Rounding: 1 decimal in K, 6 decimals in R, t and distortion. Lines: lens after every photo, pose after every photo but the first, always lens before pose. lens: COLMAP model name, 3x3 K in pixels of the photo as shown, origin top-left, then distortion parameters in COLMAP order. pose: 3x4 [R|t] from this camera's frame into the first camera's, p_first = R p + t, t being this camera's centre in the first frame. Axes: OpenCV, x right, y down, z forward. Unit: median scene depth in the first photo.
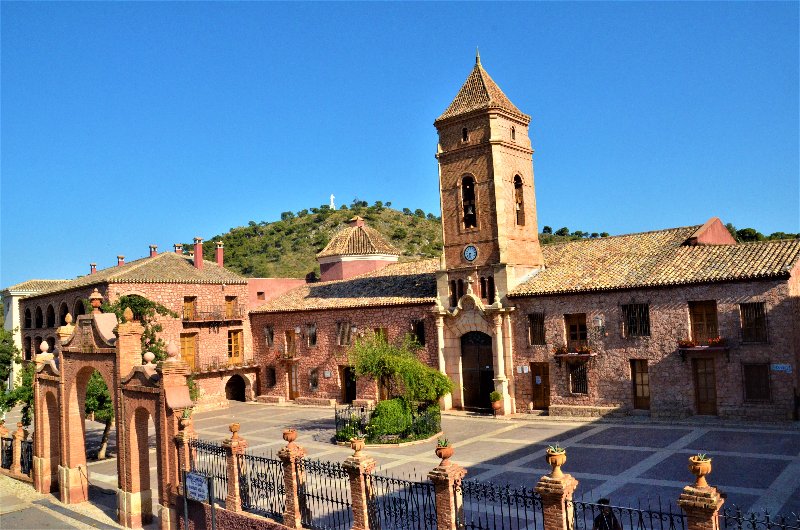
lens RADIAL K [[632.9, 0, 397.7], [0, 632.9, 265.7], [0, 0, 1]] dist [-0.141292, 0.076152]
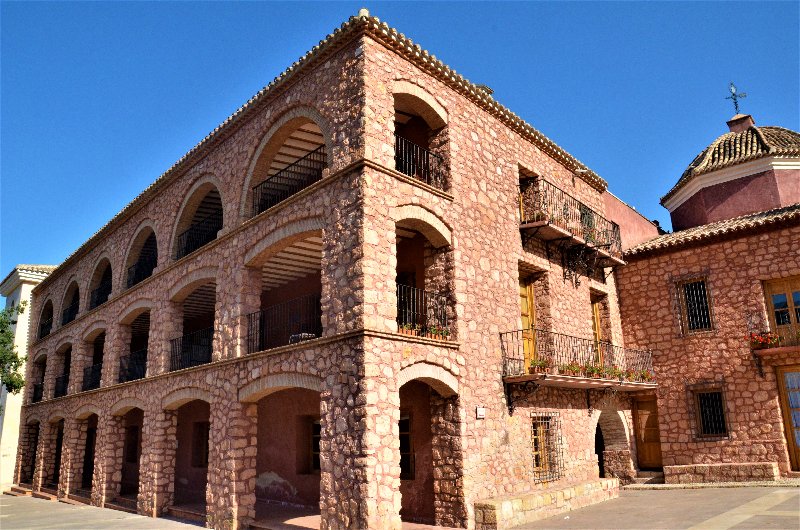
lens RADIAL K [[632.9, 0, 400.7], [0, 632.9, 266.7], [0, 0, 1]] dist [-0.141292, 0.076152]
pose [[0.999447, 0.021910, -0.025032, -0.384050], [-0.026345, 0.980758, -0.193441, 0.170425], [0.020312, 0.193994, 0.980792, 0.634690]]
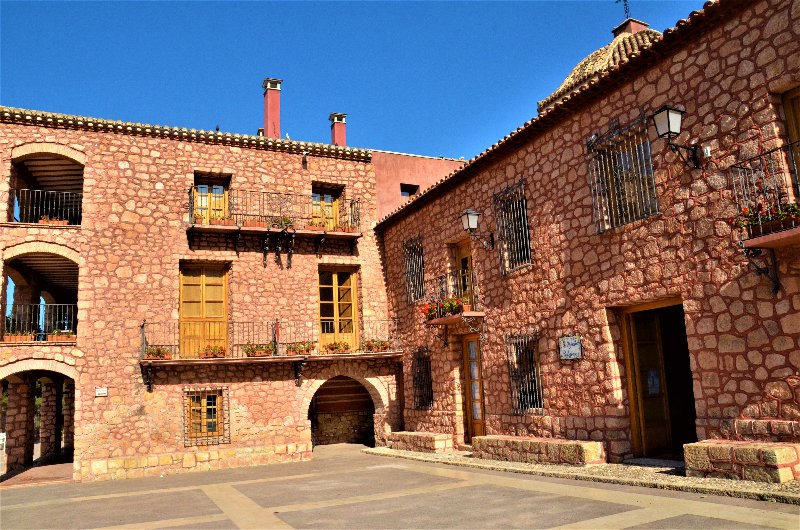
lens RADIAL K [[632.9, 0, 395.4], [0, 632.9, 272.8], [0, 0, 1]] dist [-0.141292, 0.076152]
pose [[0.912422, -0.065467, -0.403981, -0.063577], [0.034982, 0.995986, -0.082393, 0.146581], [0.407754, 0.061045, 0.911049, 0.662906]]
